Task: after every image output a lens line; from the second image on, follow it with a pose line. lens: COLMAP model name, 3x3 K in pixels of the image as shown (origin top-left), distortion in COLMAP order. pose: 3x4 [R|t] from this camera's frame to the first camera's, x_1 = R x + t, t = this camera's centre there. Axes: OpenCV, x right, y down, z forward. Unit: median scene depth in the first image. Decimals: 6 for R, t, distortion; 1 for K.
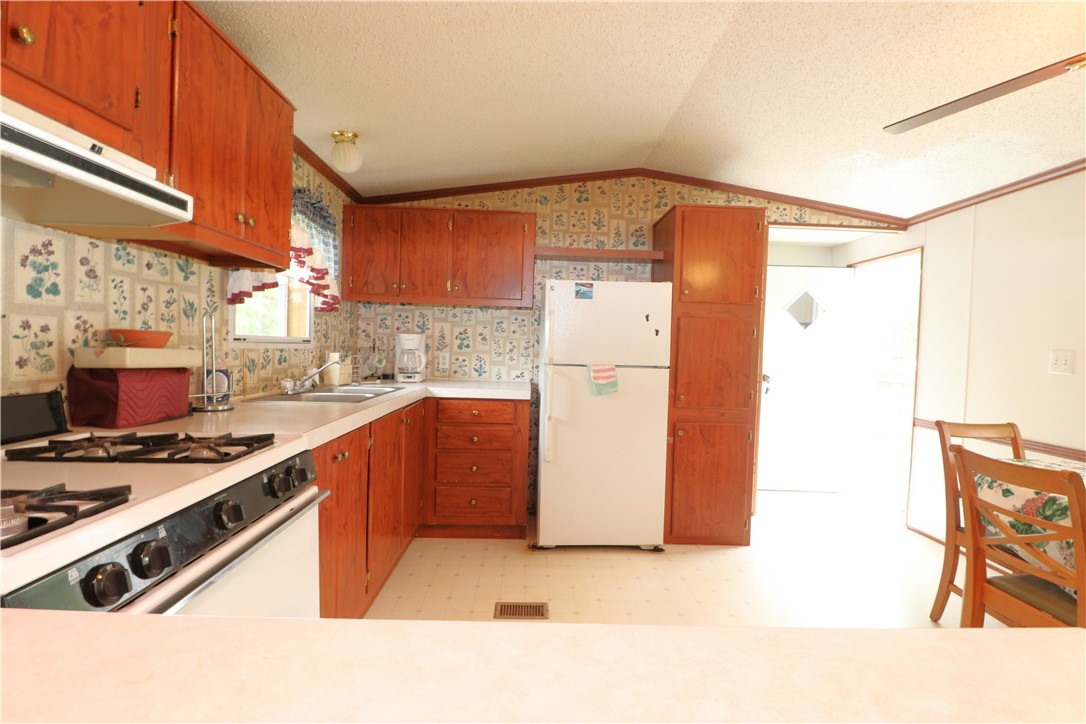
lens RADIAL K [[503.7, 0, 547.8], [0, 503.7, 360.8], [0, 0, 1]] dist [-0.005442, -0.008614]
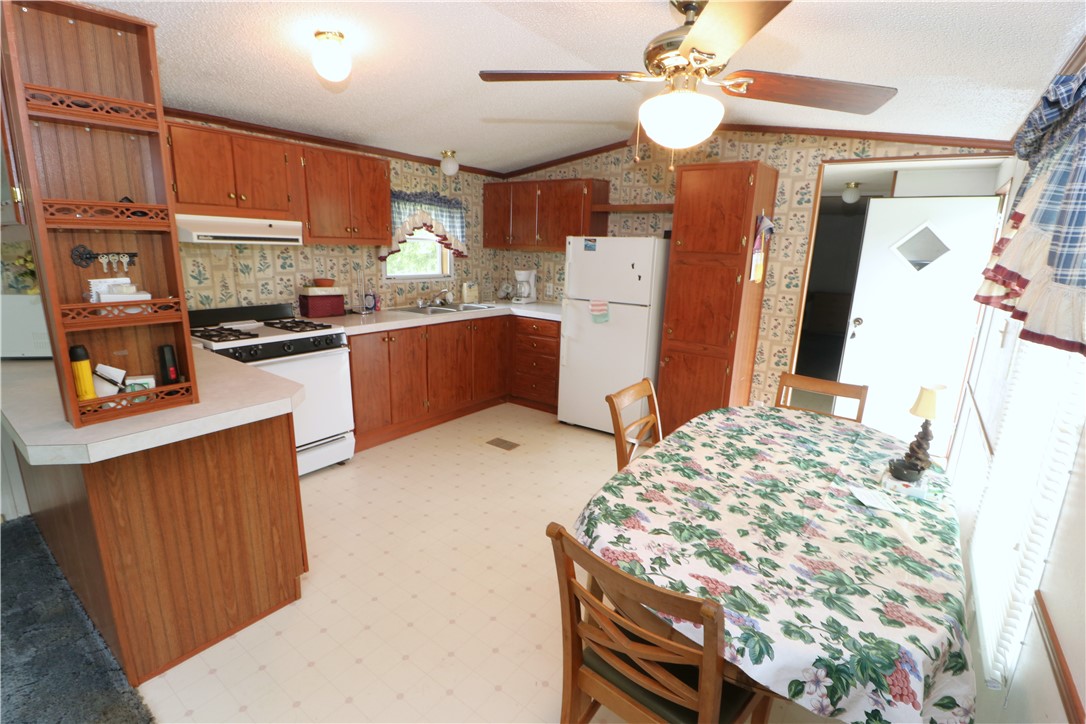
lens RADIAL K [[503.7, 0, 546.2], [0, 503.7, 362.8], [0, 0, 1]] dist [-0.005442, -0.008614]
pose [[0.788609, 0.136718, -0.599503, 0.787074], [-0.026452, 0.981609, 0.189063, -0.076323], [0.614326, -0.133239, 0.777722, -0.152593]]
